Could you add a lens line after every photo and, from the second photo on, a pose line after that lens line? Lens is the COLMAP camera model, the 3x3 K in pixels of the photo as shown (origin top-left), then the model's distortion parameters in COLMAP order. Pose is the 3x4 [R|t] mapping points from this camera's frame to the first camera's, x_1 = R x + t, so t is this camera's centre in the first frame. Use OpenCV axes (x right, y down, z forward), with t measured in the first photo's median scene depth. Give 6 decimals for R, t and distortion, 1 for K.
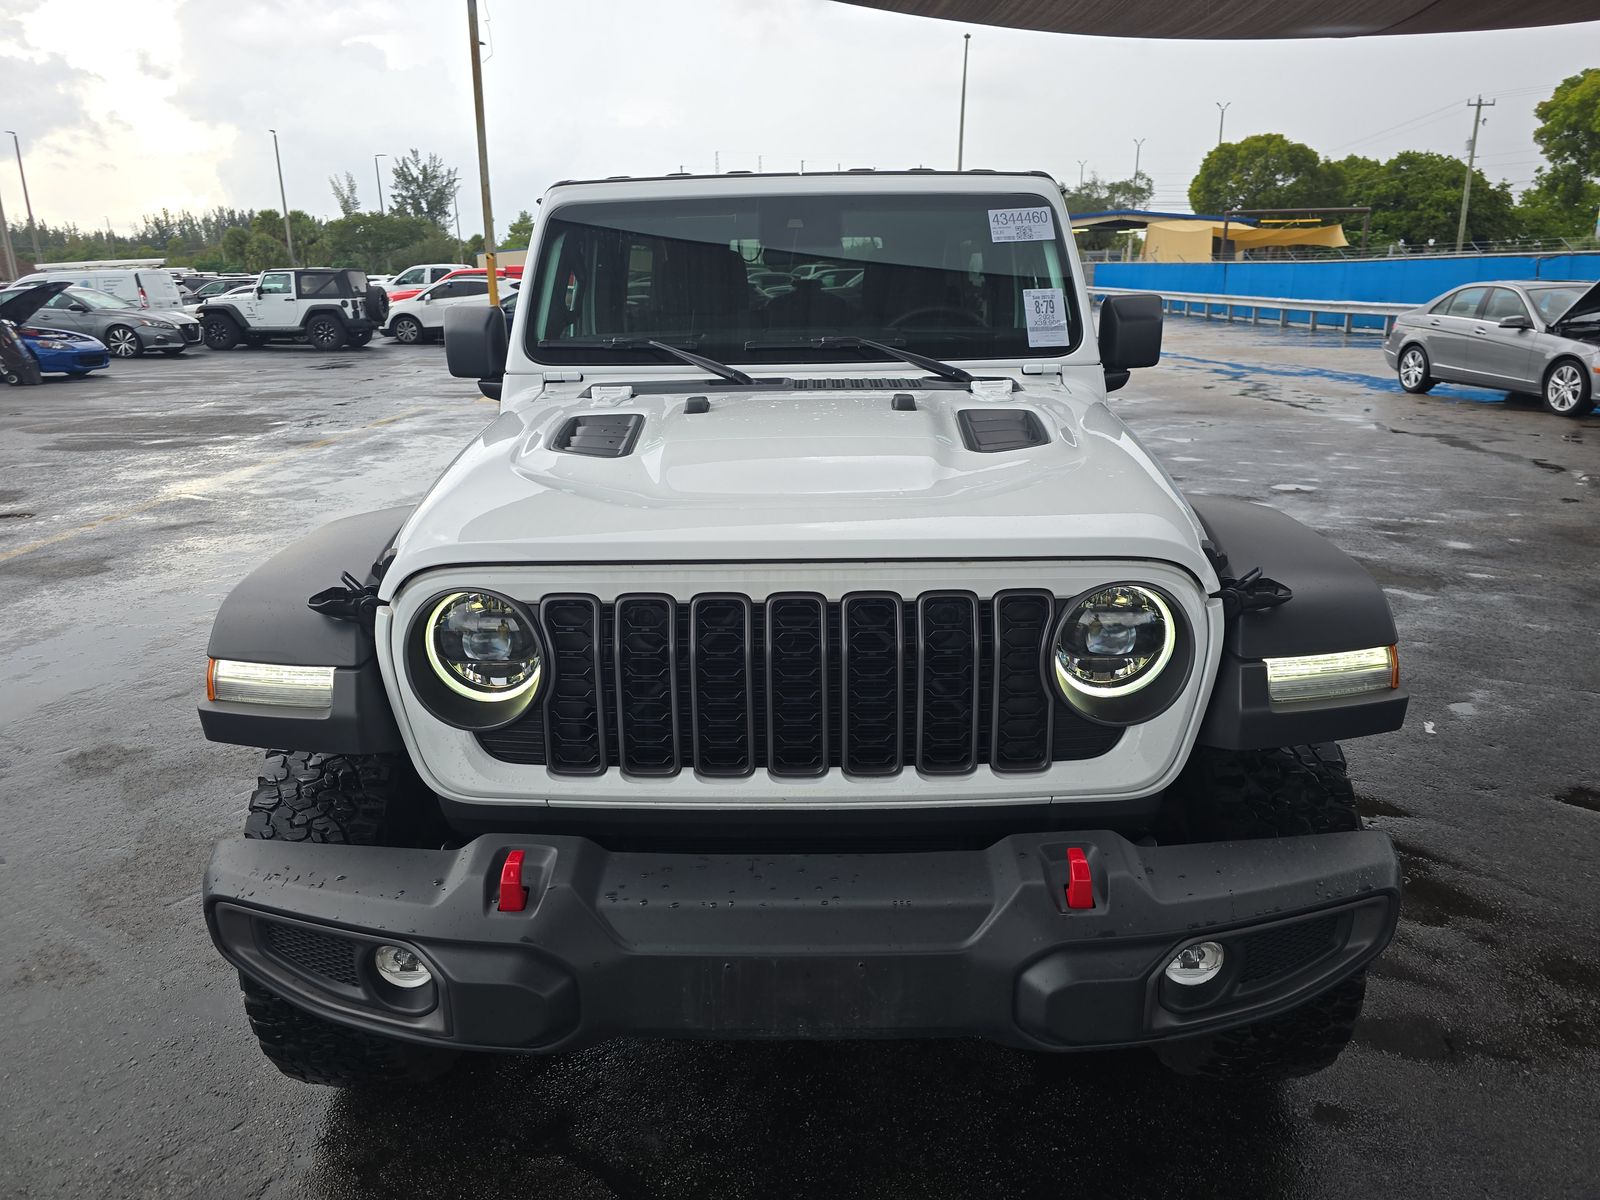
lens RADIAL K [[1098.6, 0, 804.1], [0, 1098.6, 596.5], [0, 0, 1]] dist [0.033762, -0.034617]
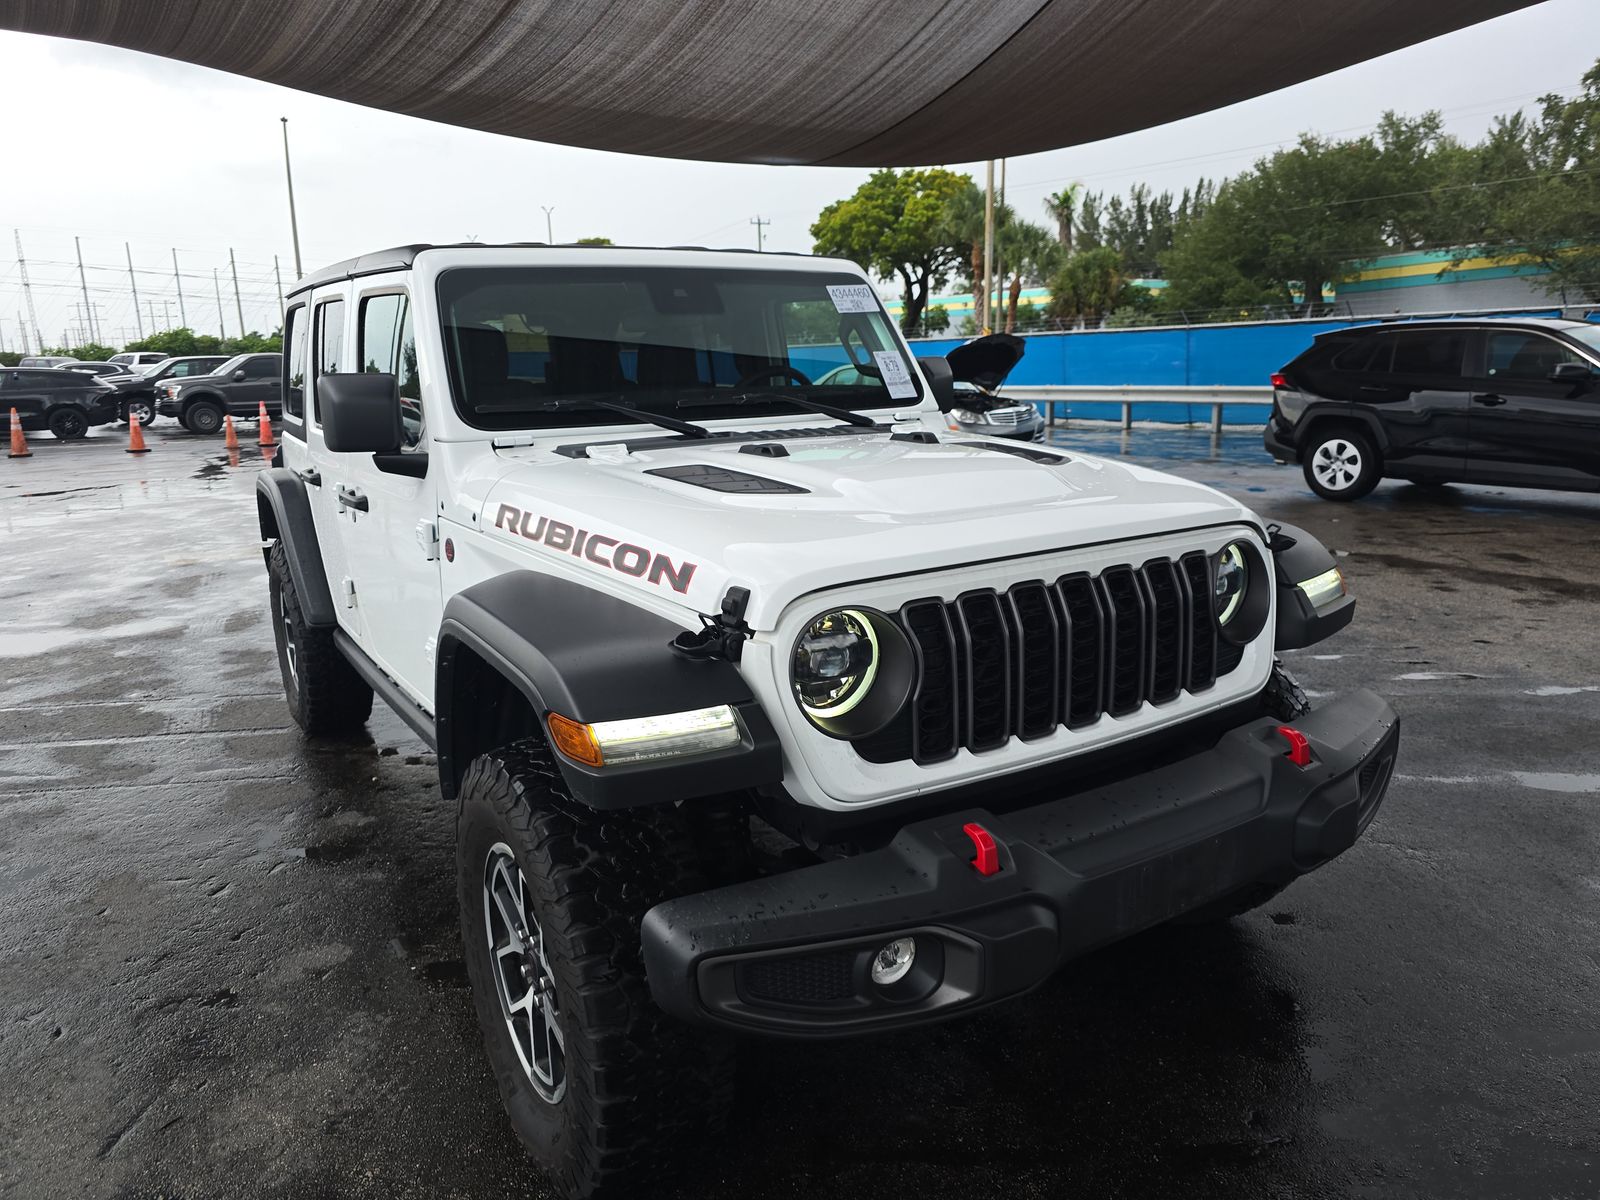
lens RADIAL K [[1098.6, 0, 803.6], [0, 1098.6, 601.1], [0, 0, 1]] dist [0.033762, -0.034617]
pose [[0.839572, -0.125178, 0.528629, -0.625298], [0.163944, 0.986104, -0.026870, 0.006919], [-0.517920, 0.109225, 0.848427, 0.075700]]
